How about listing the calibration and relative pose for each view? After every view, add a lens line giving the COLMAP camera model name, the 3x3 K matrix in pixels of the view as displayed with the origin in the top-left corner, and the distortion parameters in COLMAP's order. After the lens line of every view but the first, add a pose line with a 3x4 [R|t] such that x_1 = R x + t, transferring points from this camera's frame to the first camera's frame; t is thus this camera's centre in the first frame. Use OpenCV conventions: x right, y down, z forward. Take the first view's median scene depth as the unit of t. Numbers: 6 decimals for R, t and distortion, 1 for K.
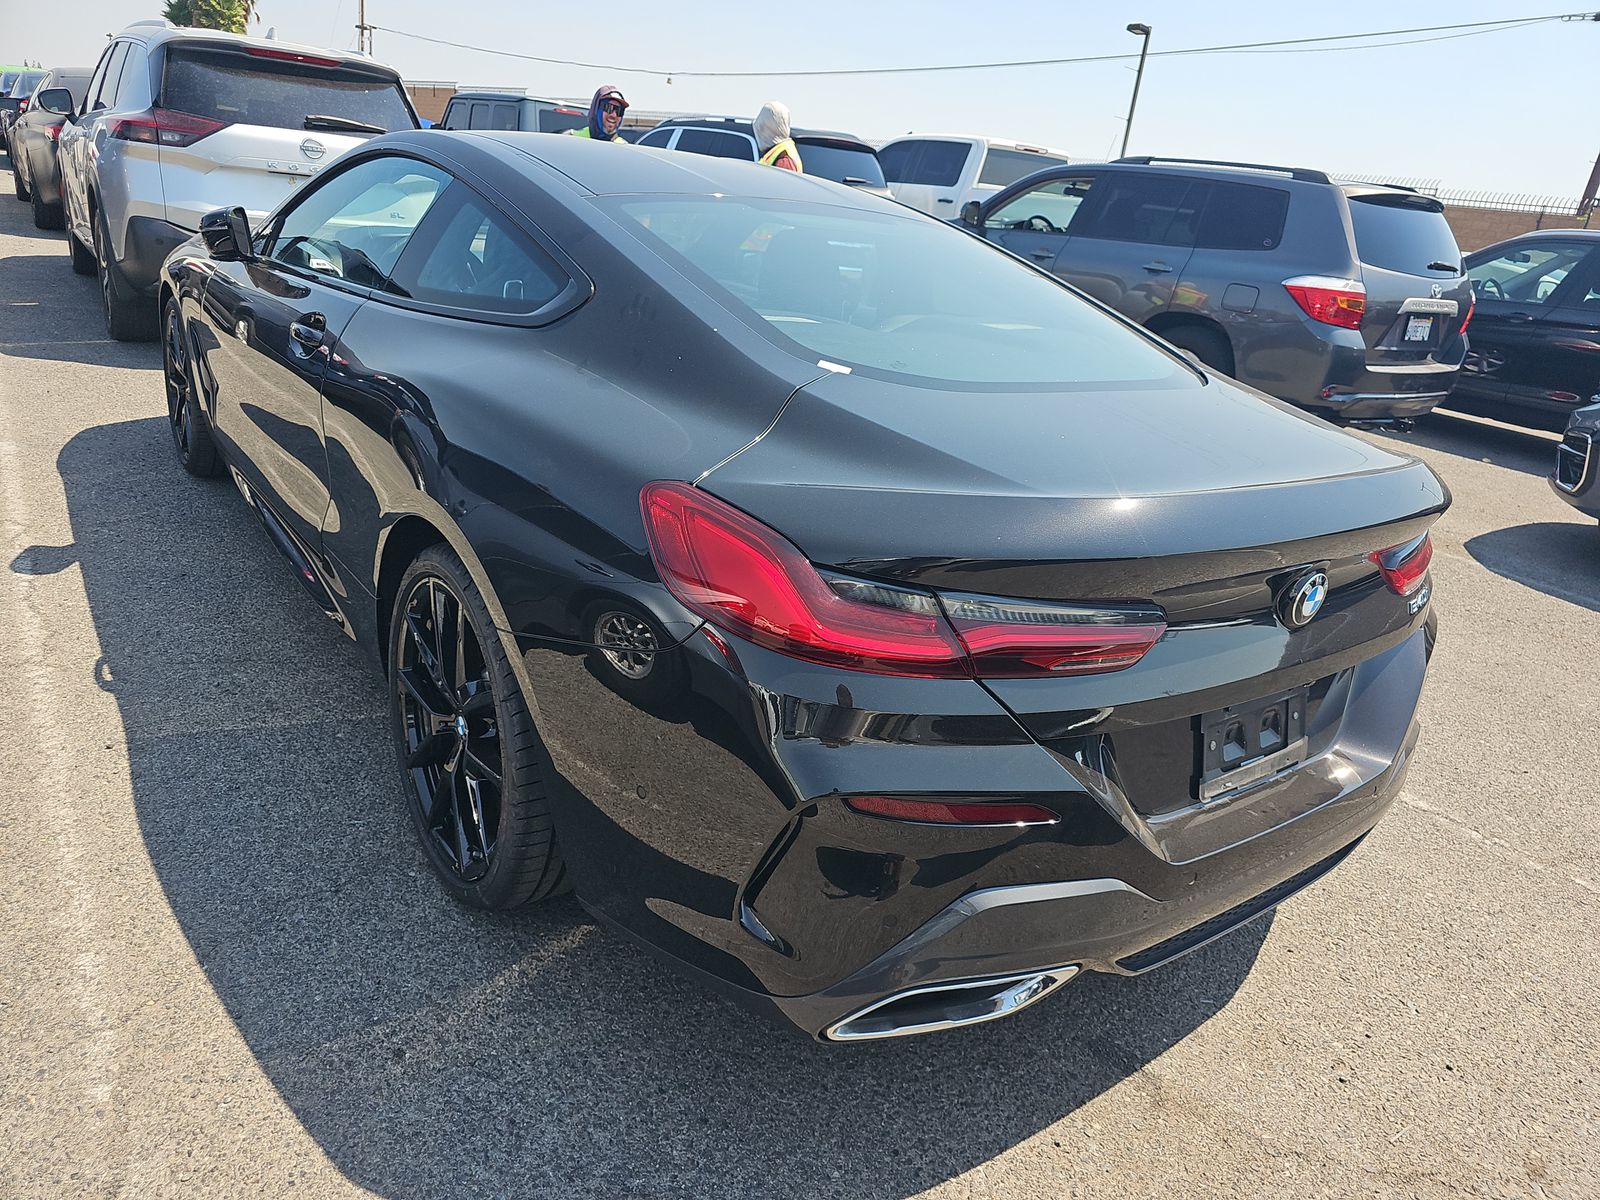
lens RADIAL K [[1086.2, 0, 800.0], [0, 1086.2, 600.0], [0, 0, 1]] dist [0.038341, -0.039609]
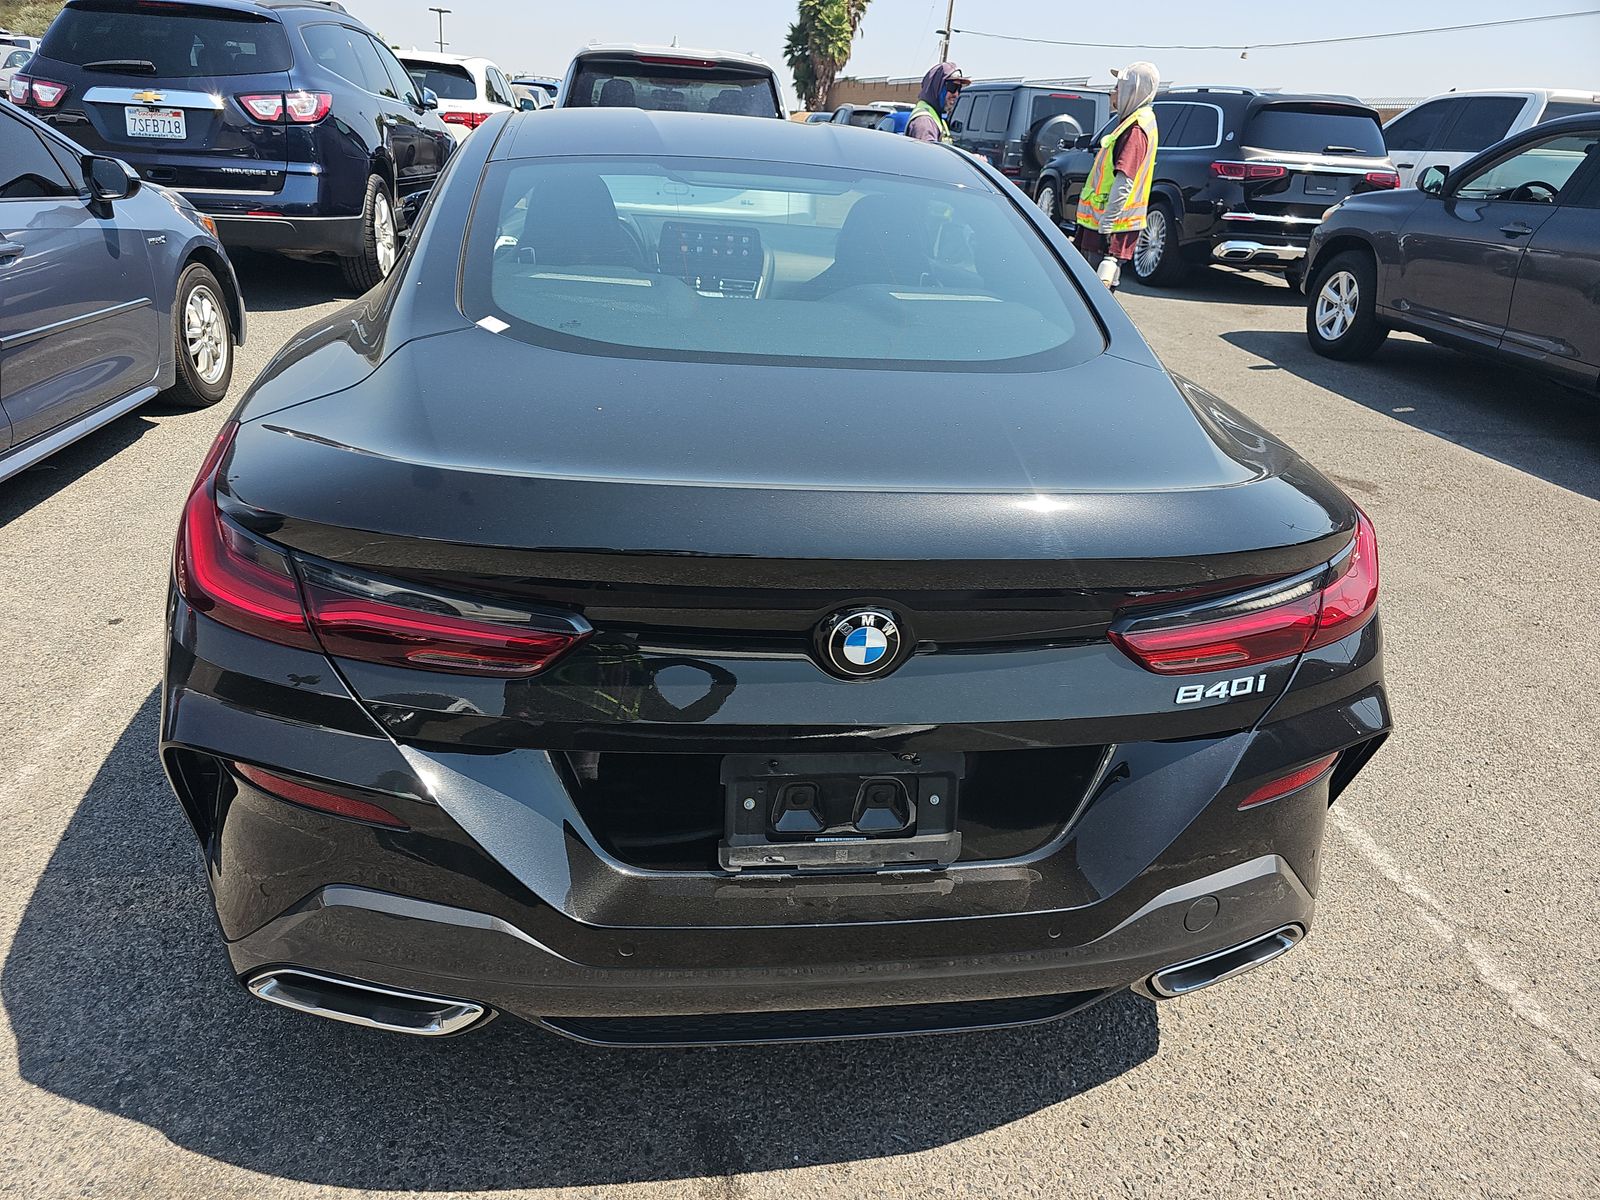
lens RADIAL K [[1086.2, 0, 800.0], [0, 1086.2, 600.0], [0, 0, 1]] dist [0.038341, -0.039609]
pose [[0.870371, 0.144670, -0.470664, 0.528111], [-0.142419, 0.988973, 0.040617, -0.037290], [0.471349, 0.031680, 0.881377, 0.209011]]
